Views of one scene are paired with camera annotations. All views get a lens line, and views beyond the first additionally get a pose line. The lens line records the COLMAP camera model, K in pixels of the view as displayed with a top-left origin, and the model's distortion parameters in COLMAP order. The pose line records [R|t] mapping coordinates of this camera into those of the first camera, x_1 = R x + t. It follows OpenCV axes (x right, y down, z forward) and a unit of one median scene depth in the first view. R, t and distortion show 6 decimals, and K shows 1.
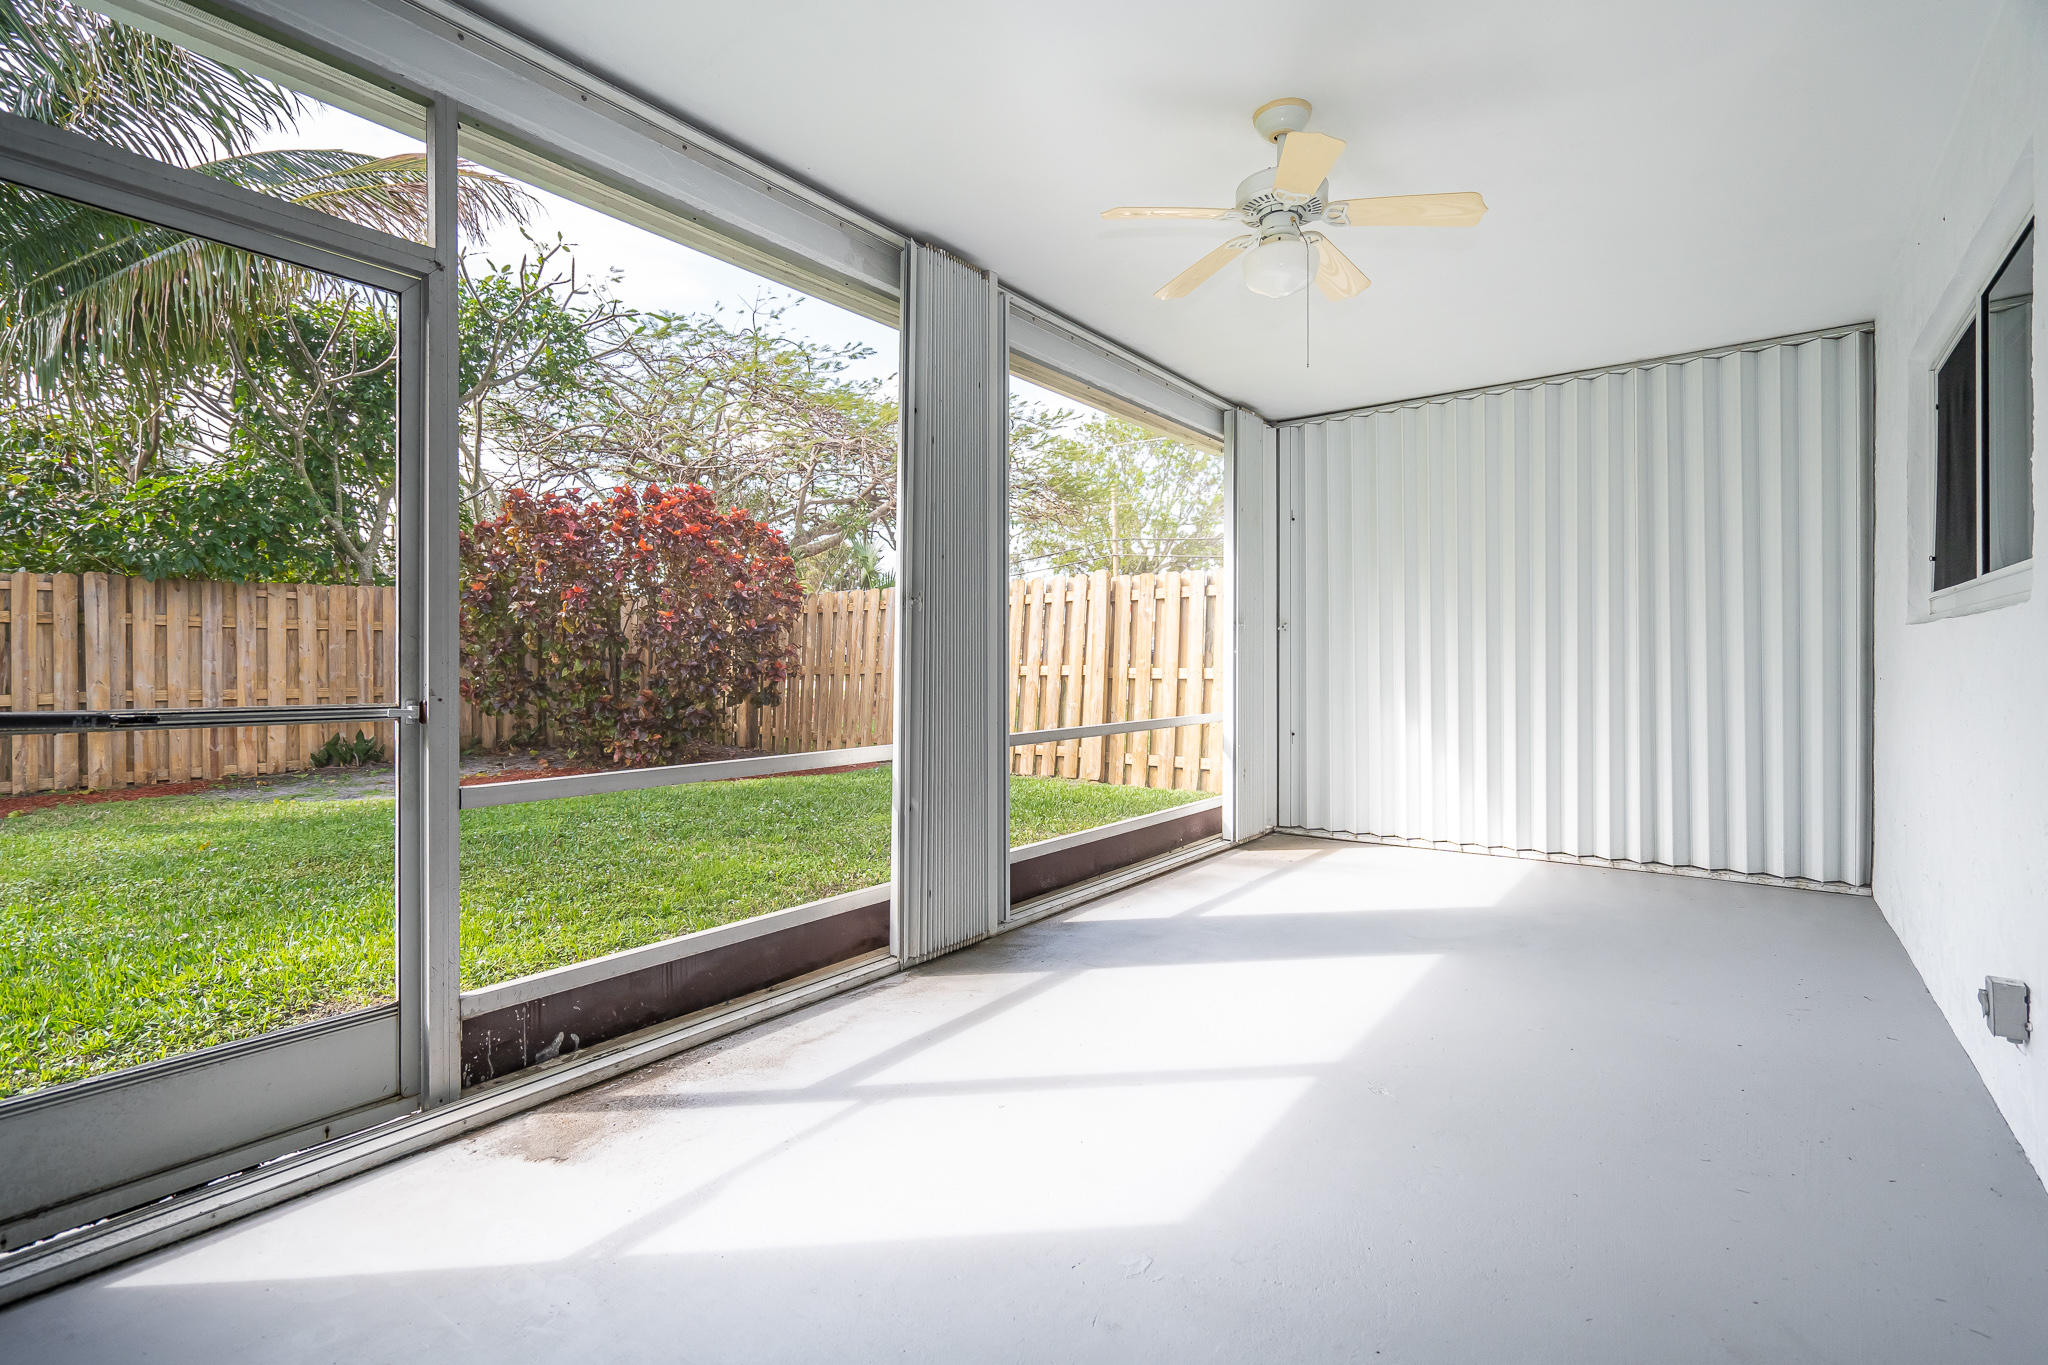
lens RADIAL K [[934.7, 0, 1015.2], [0, 934.7, 690.6], [0, 0, 1]] dist [-0.004289, 0.000507]
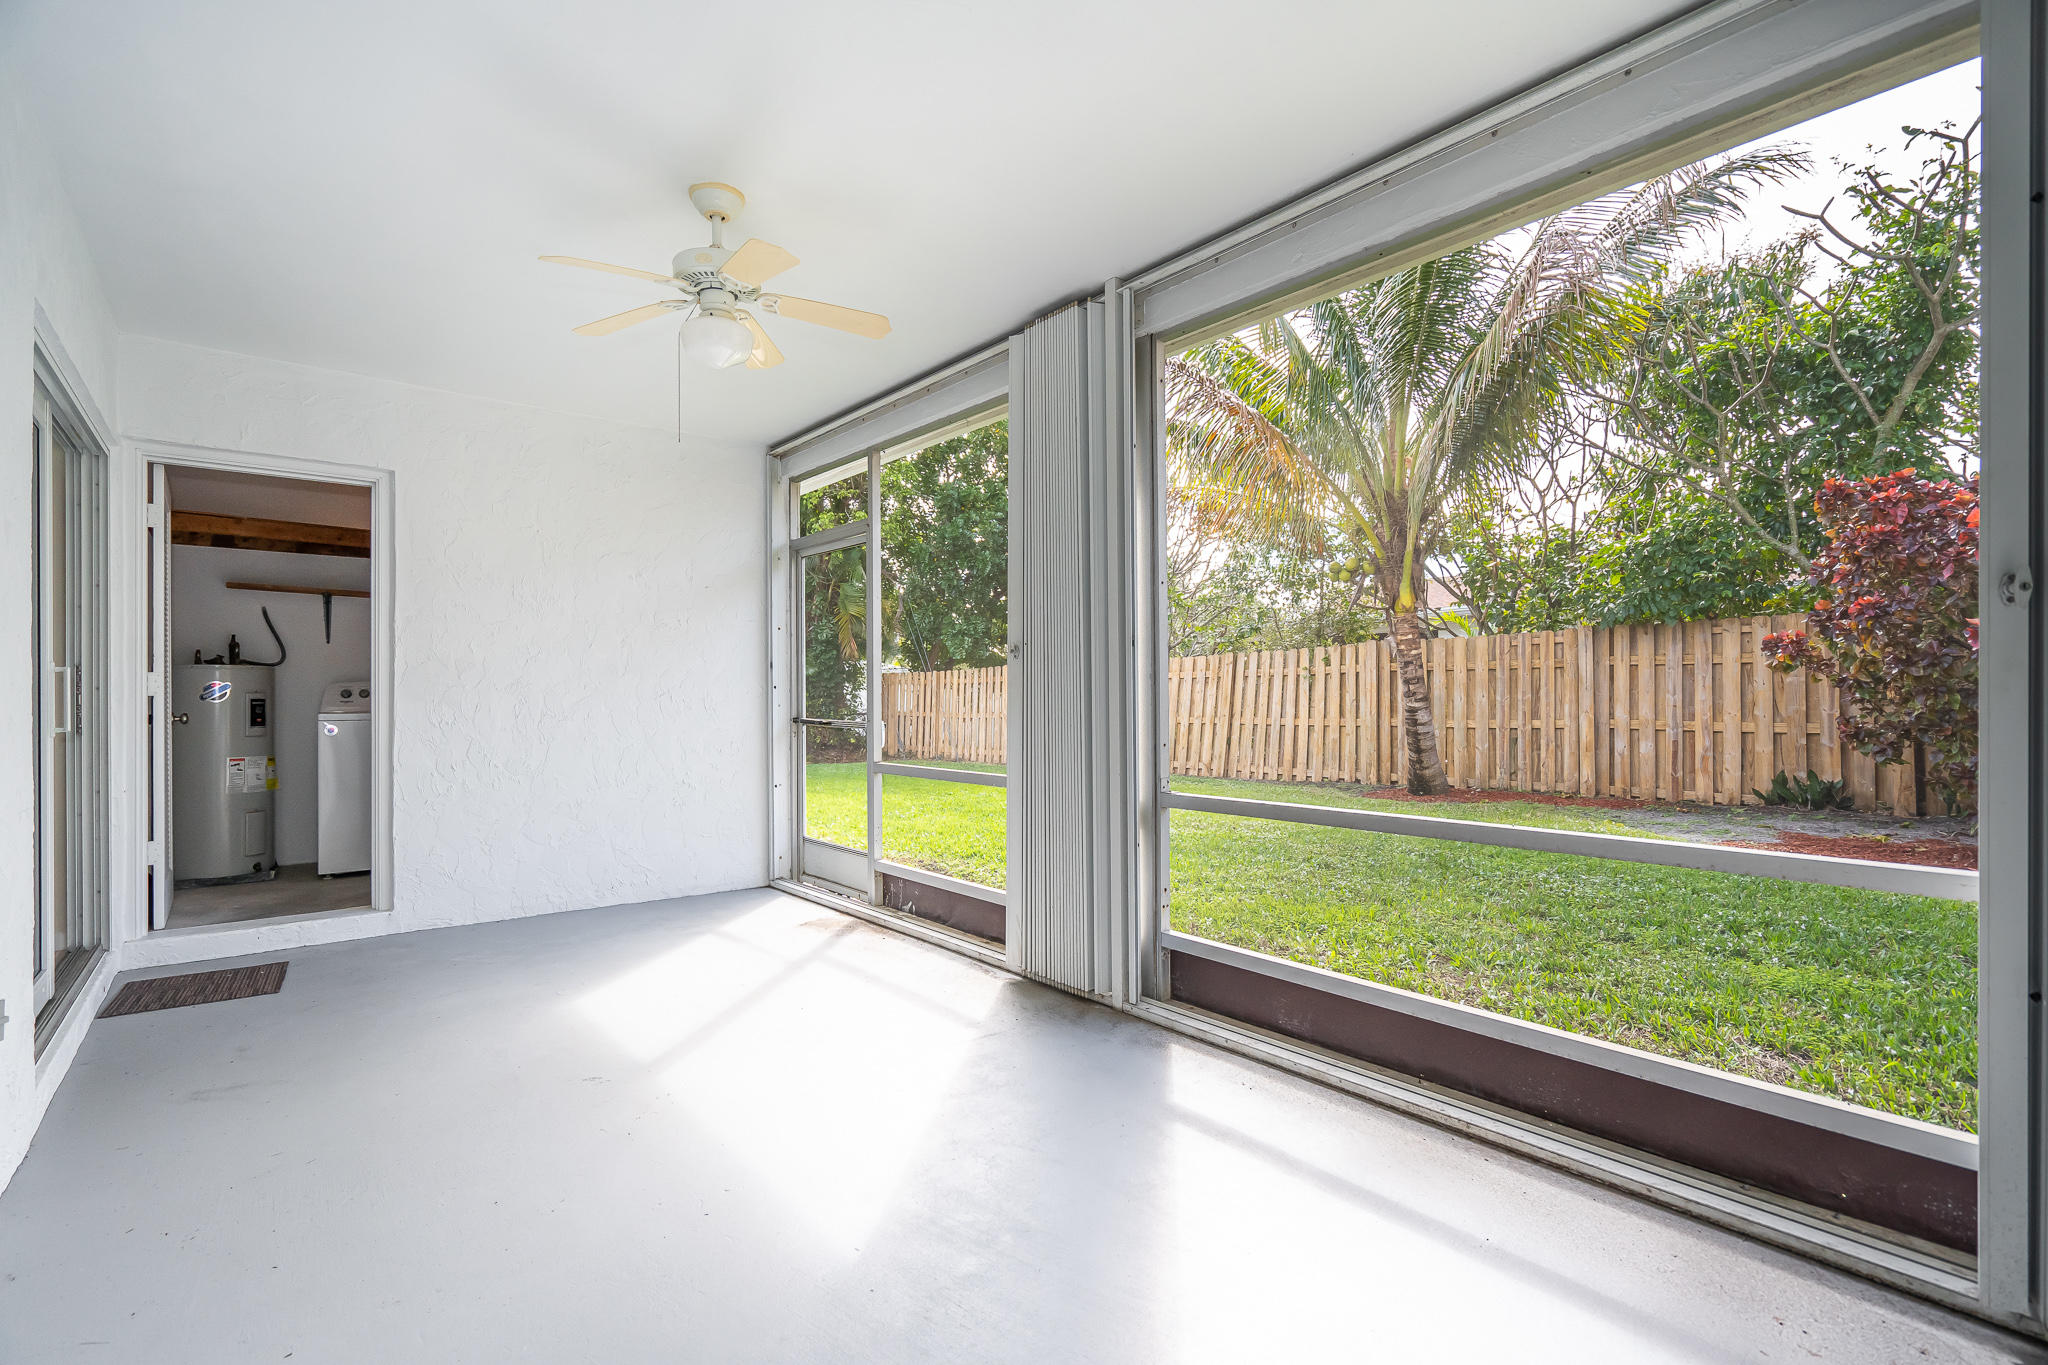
lens RADIAL K [[934.7, 0, 1017.9], [0, 934.7, 691.2], [0, 0, 1]] dist [-0.004289, 0.000507]
pose [[-0.221610, -0.003509, -0.975129, 0.463537], [-0.026073, 0.999657, 0.002328, -0.022118], [0.974787, 0.025941, -0.221625, 0.584580]]
